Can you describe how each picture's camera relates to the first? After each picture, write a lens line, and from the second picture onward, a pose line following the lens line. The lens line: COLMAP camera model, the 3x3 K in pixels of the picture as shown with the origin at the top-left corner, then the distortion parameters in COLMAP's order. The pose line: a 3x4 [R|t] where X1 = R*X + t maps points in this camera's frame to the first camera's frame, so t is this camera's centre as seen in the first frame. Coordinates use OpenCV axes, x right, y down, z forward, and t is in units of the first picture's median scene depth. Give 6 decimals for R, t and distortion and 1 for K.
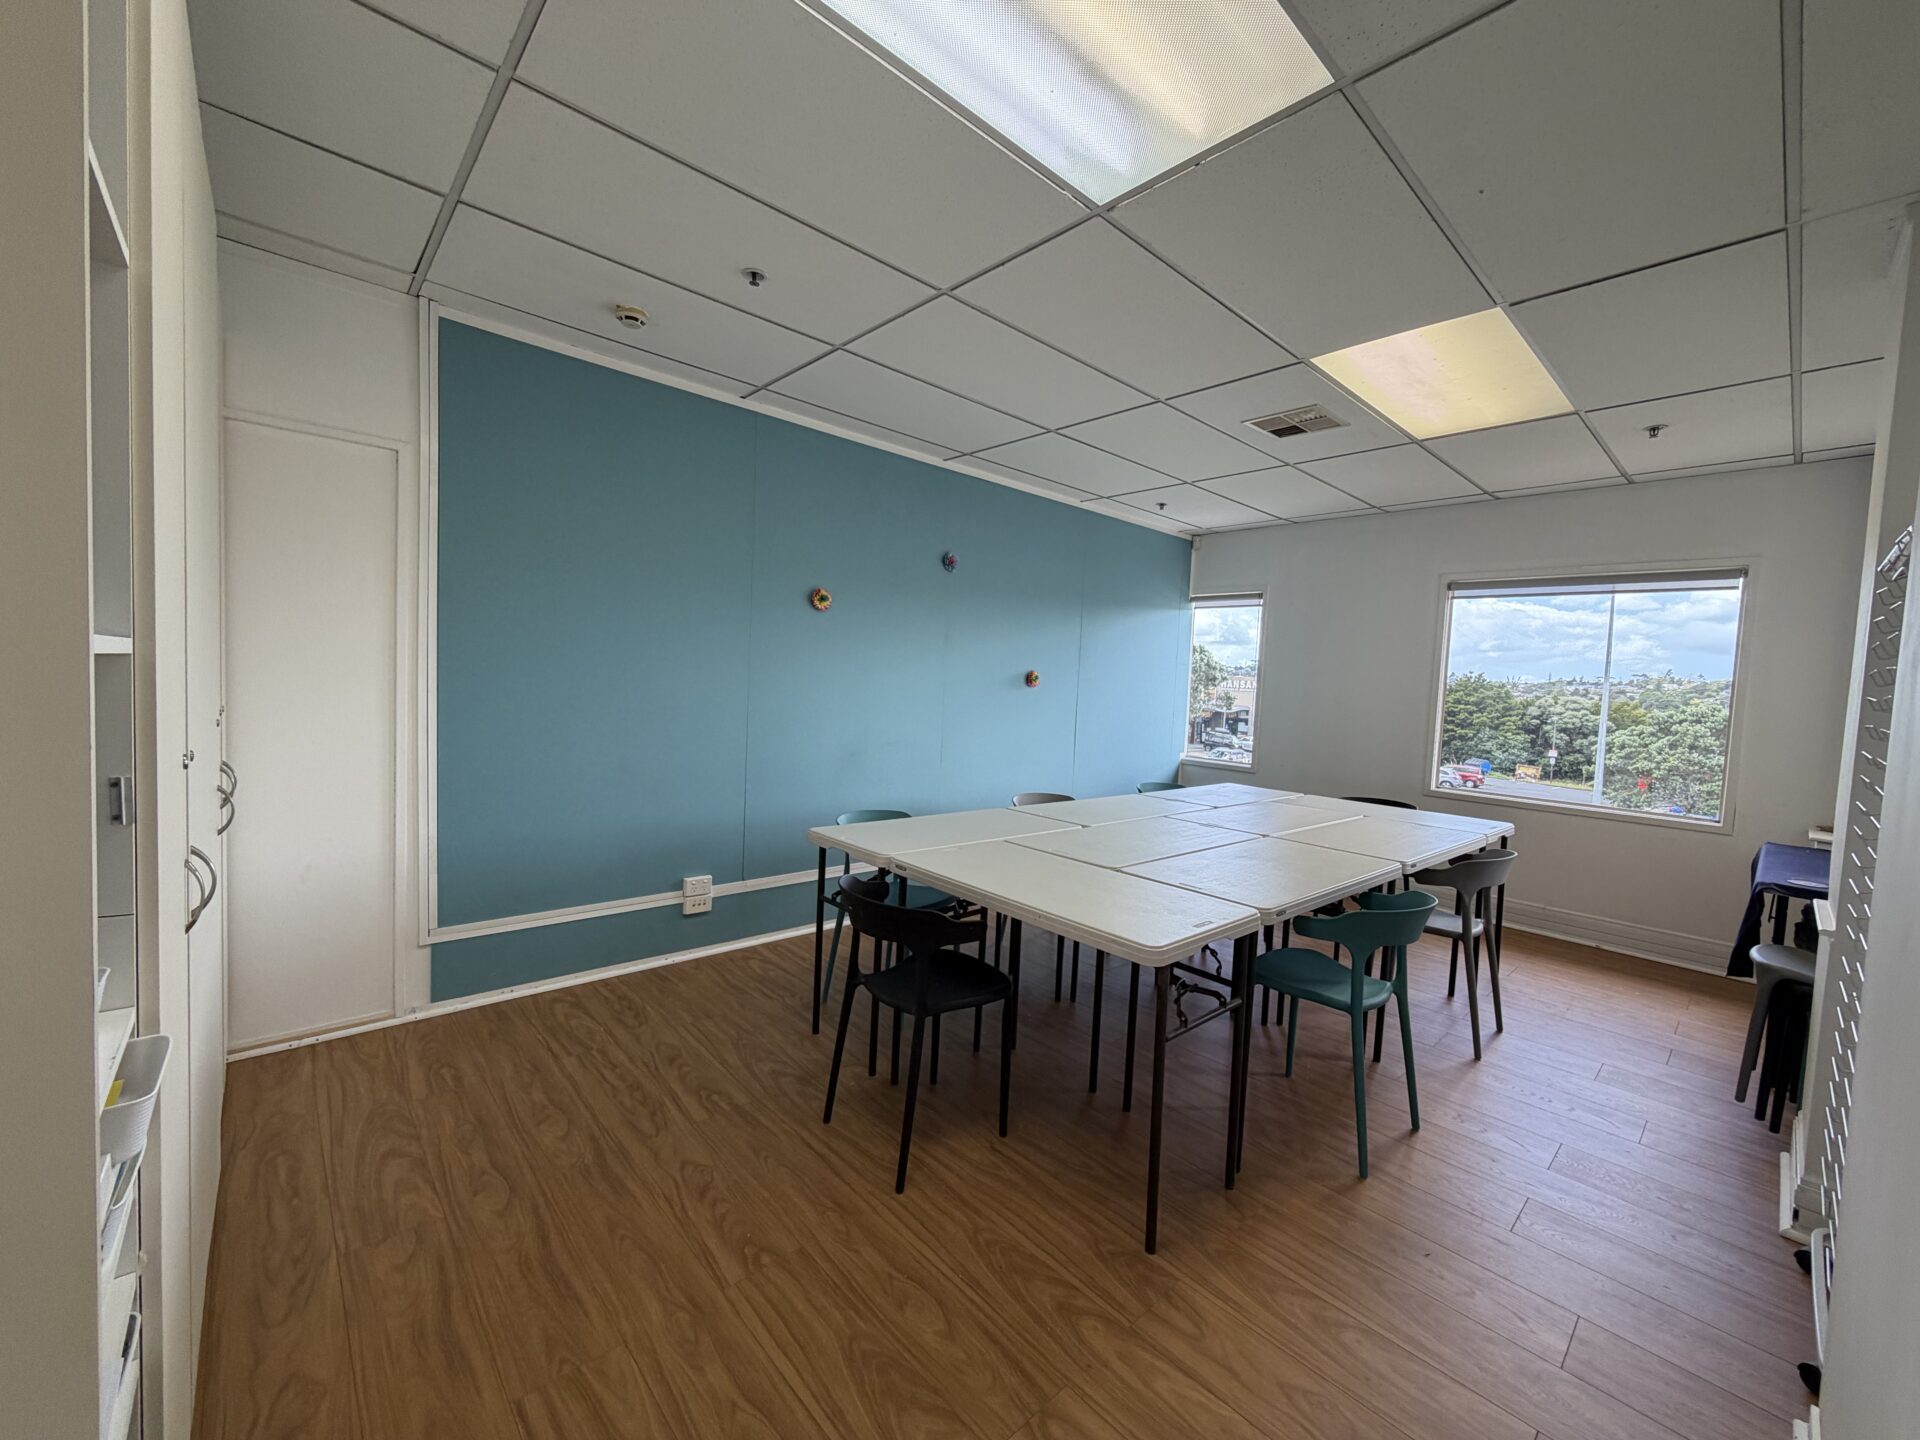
lens RADIAL K [[762.1, 0, 964.8], [0, 762.1, 719.9], [0, 0, 1]] dist [-0.000265, 0.000214]
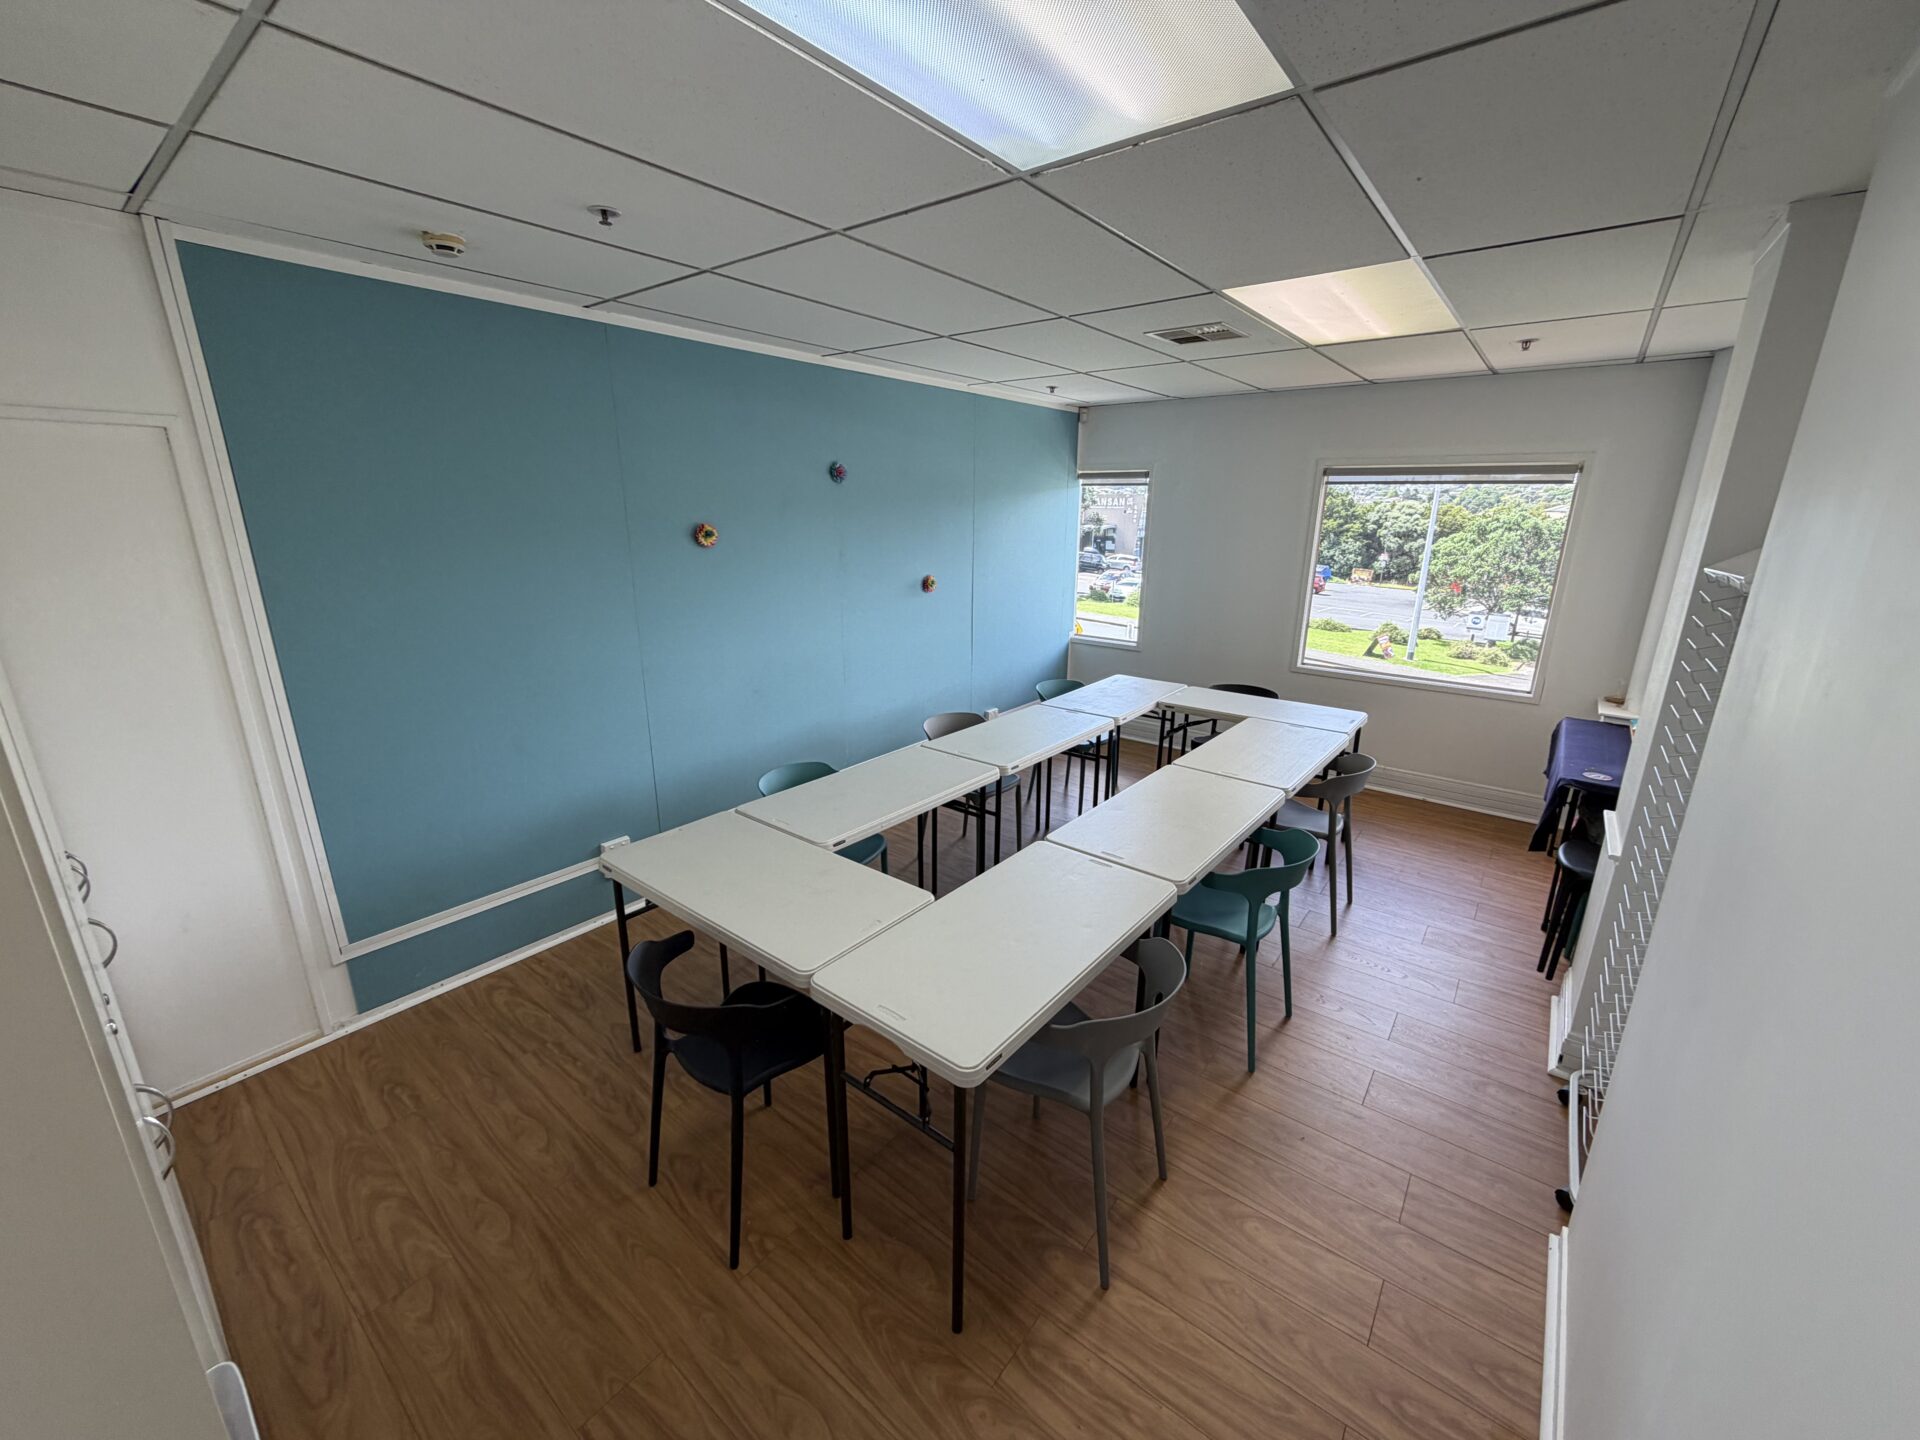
lens RADIAL K [[762.6, 0, 956.2], [0, 762.6, 720.5], [0, 0, 1]] dist [0.000342, 0.000115]
pose [[0.986609, -0.080790, 0.141686, -0.058176], [0.046794, 0.972391, 0.228617, -0.206819], [-0.156244, -0.218926, 0.963151, 0.020538]]
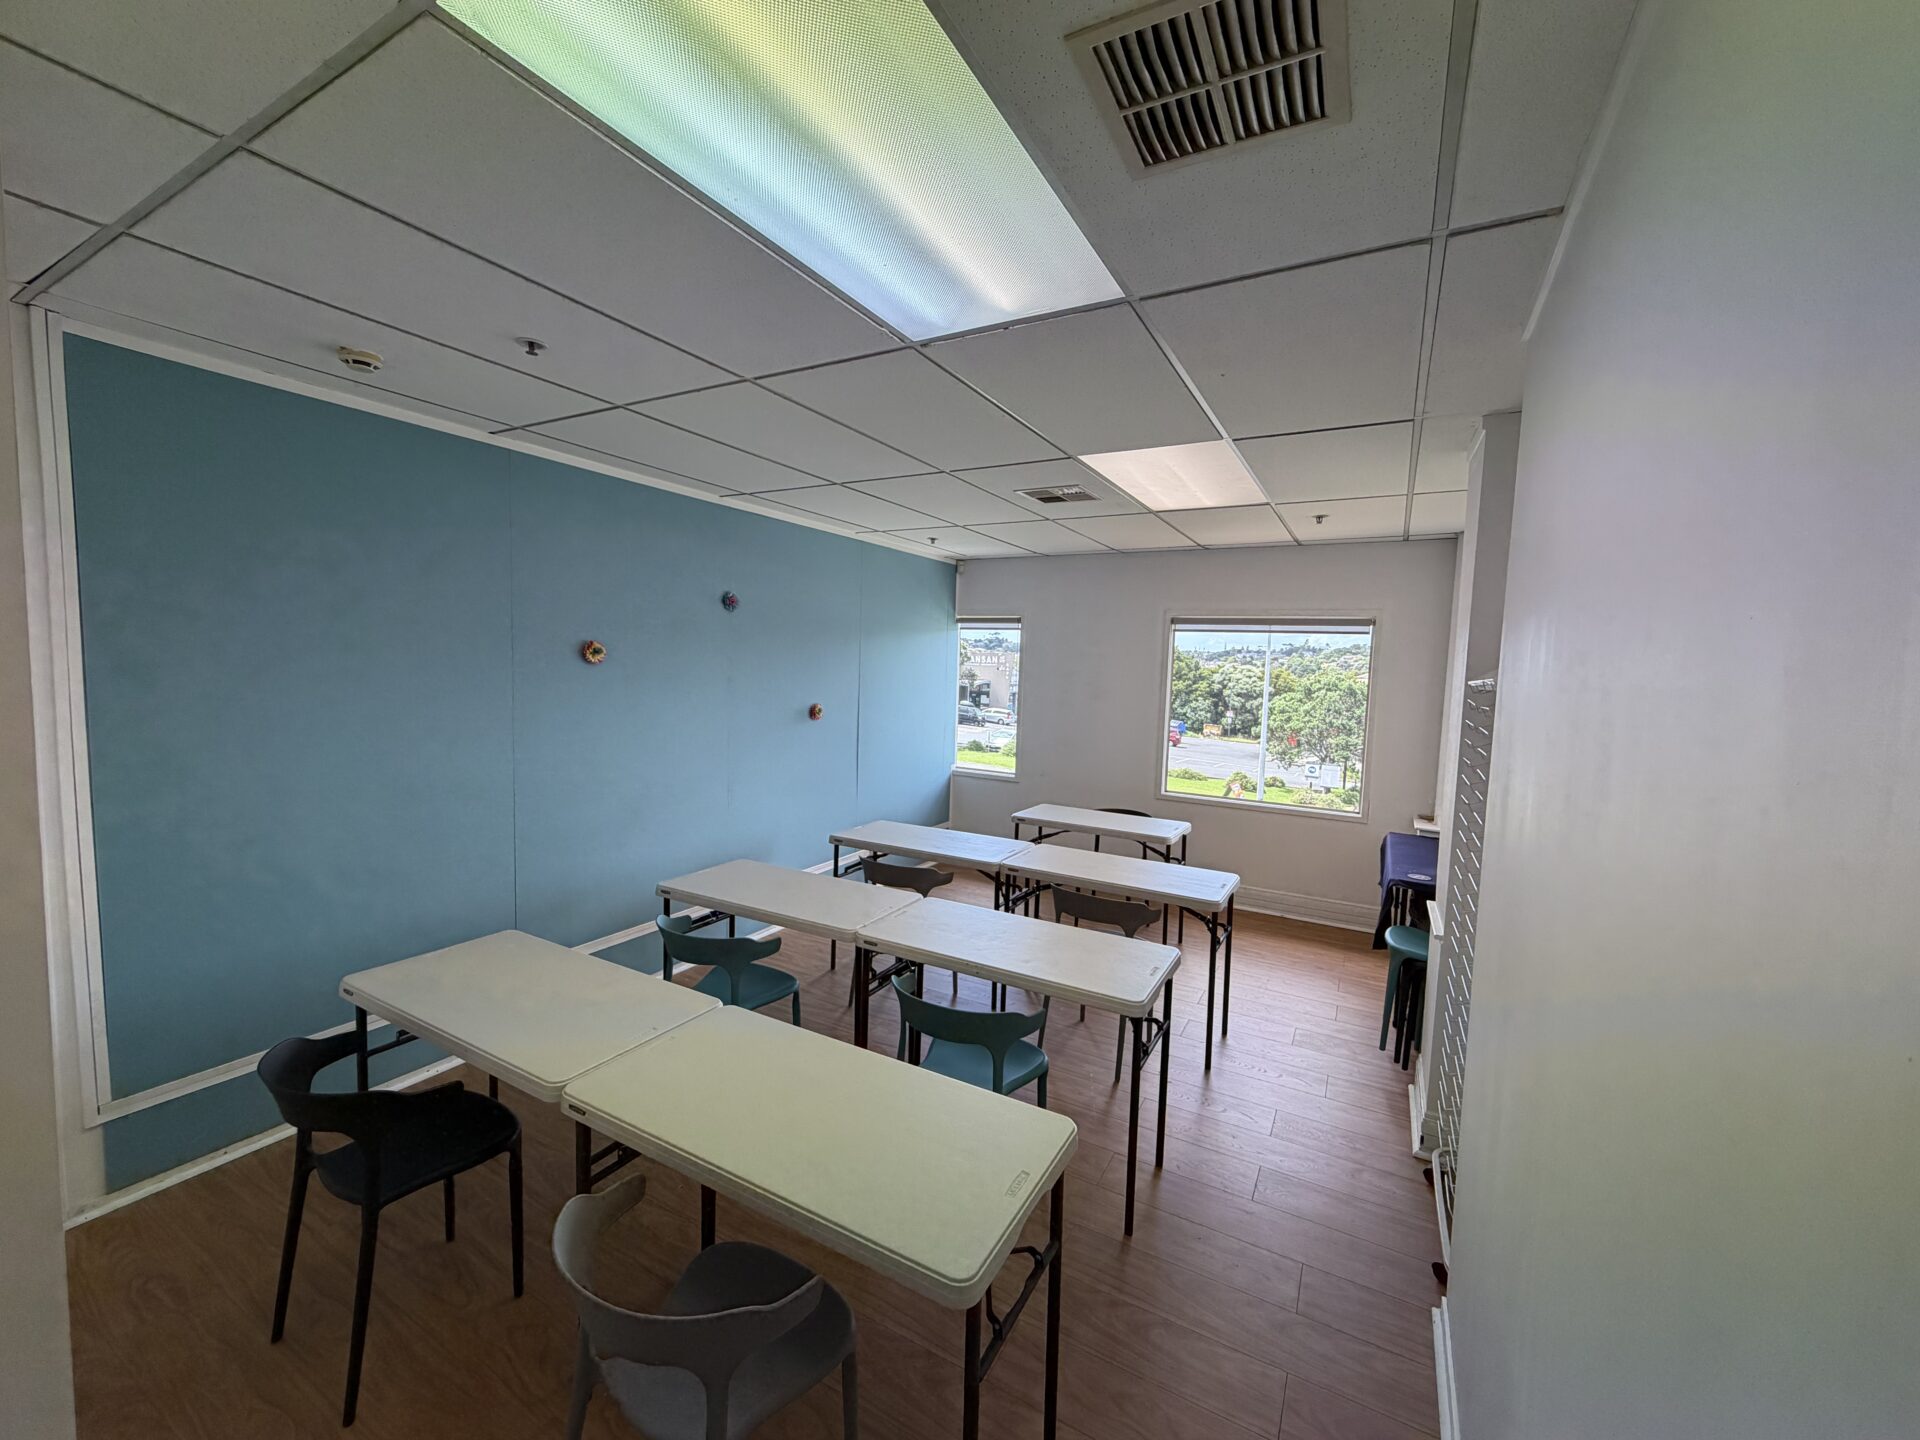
lens RADIAL K [[762.6, 0, 956.2], [0, 762.6, 720.5], [0, 0, 1]] dist [0.000342, 0.000115]
pose [[0.950715, -0.039330, 0.307563, -0.088283], [0.028717, 0.998828, 0.038957, -0.149406], [-0.308734, -0.028205, 0.950730, -0.028611]]
